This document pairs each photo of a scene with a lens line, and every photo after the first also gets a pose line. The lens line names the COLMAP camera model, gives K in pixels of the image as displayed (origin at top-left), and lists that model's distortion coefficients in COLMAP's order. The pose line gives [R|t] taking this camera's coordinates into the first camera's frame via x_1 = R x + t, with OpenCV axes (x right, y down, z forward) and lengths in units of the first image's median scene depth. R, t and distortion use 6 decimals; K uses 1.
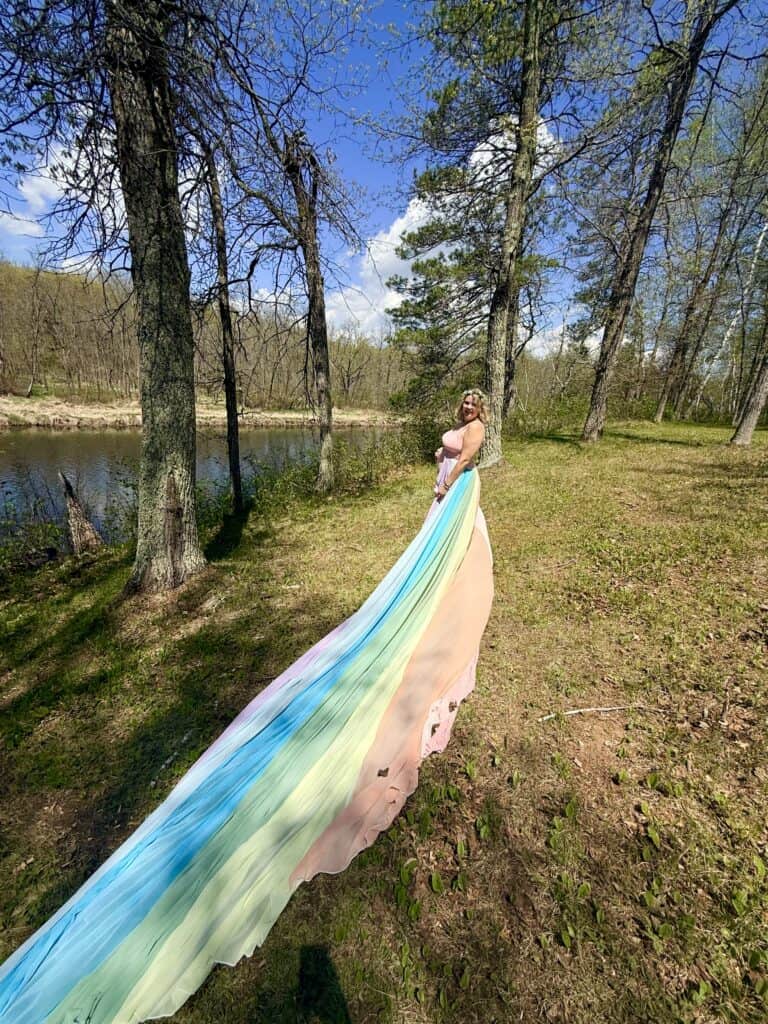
lens RADIAL K [[438.7, 0, 384.0], [0, 438.7, 512.0], [0, 0, 1]] dist [-0.000858, 0.000114]
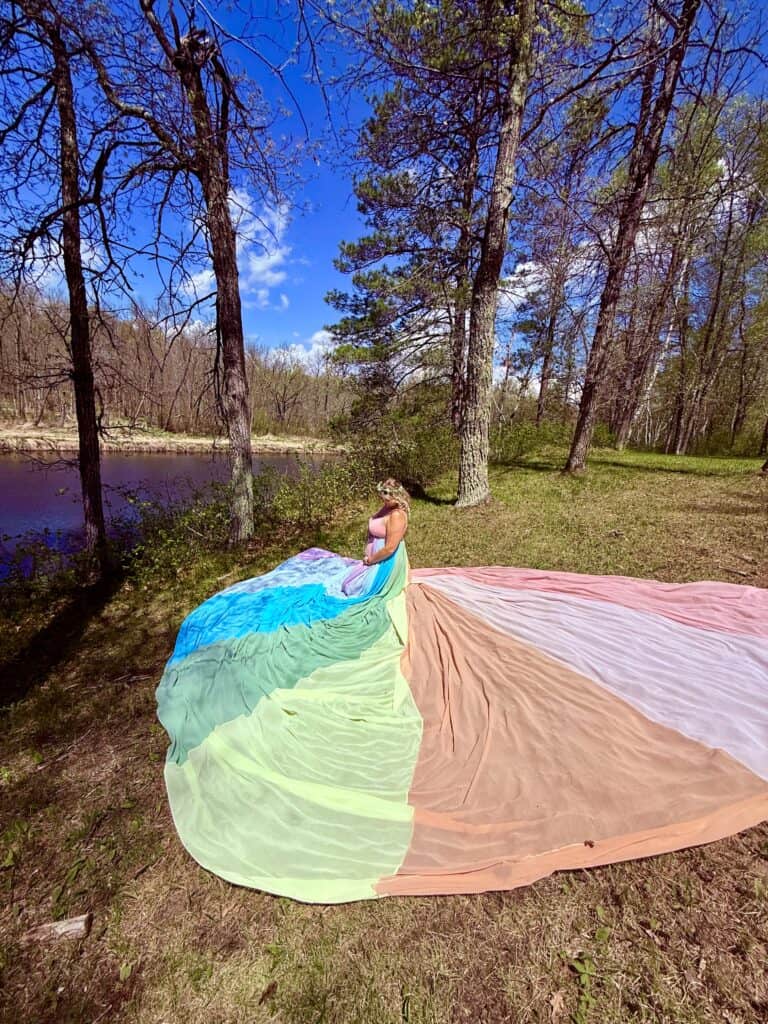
lens RADIAL K [[438.7, 0, 384.0], [0, 438.7, 512.0], [0, 0, 1]] dist [-0.000858, 0.000114]
pose [[0.990200, -0.010861, 0.139235, -0.003426], [0.019744, 0.997845, -0.062578, -0.018171], [-0.138255, 0.064714, 0.988280, 0.113261]]
